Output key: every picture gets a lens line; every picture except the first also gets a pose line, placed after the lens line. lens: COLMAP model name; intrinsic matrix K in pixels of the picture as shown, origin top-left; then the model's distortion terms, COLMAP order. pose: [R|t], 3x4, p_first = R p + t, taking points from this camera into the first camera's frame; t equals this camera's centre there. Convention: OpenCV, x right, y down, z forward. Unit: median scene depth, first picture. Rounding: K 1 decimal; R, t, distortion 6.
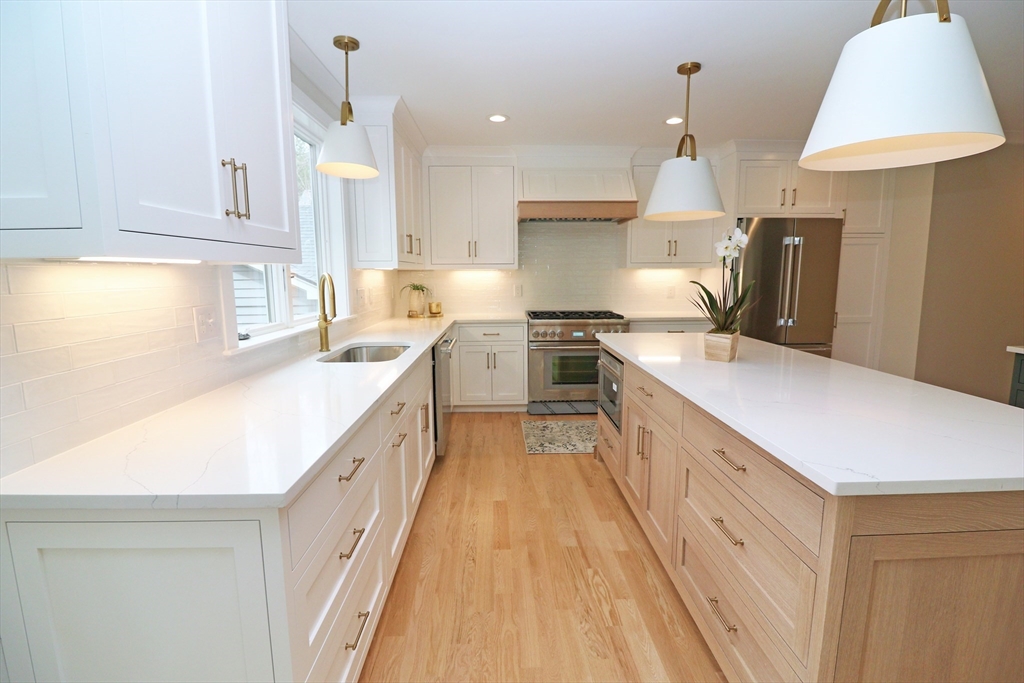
lens RADIAL K [[468.9, 0, 513.0], [0, 468.9, 336.0], [0, 0, 1]] dist [-0.001294, -0.012316]
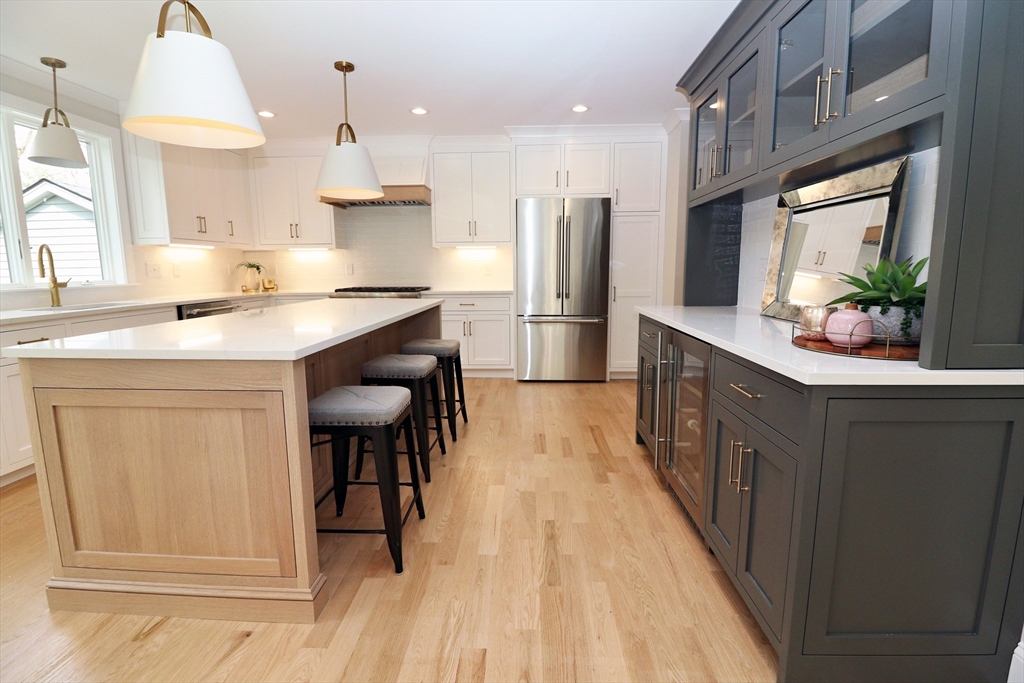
lens RADIAL K [[468.9, 0, 513.0], [0, 468.9, 336.0], [0, 0, 1]] dist [-0.001294, -0.012316]
pose [[0.997428, 0.007316, -0.071304, 0.629148], [-0.006483, 0.999908, 0.011912, 0.060918], [0.071385, -0.011419, 0.997383, -0.103222]]
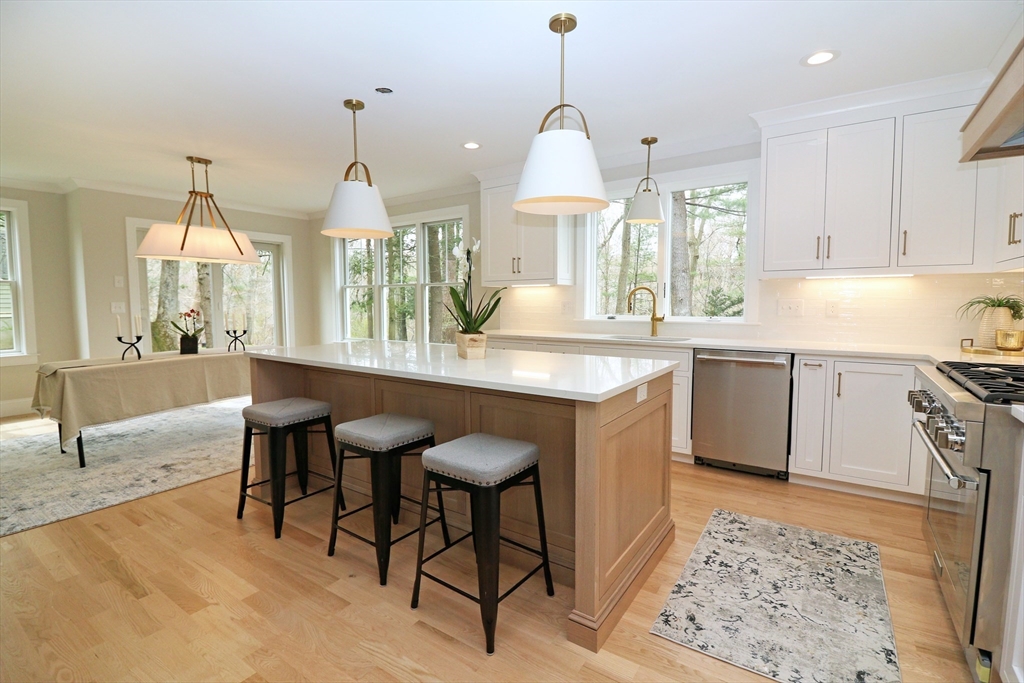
lens RADIAL K [[468.9, 0, 513.0], [0, 468.9, 336.0], [0, 0, 1]] dist [-0.001294, -0.012316]
pose [[-0.588286, 0.067365, -0.805842, 0.790288], [-0.098430, 0.983149, 0.154043, -0.114656], [0.802640, 0.169940, -0.571742, 1.057031]]
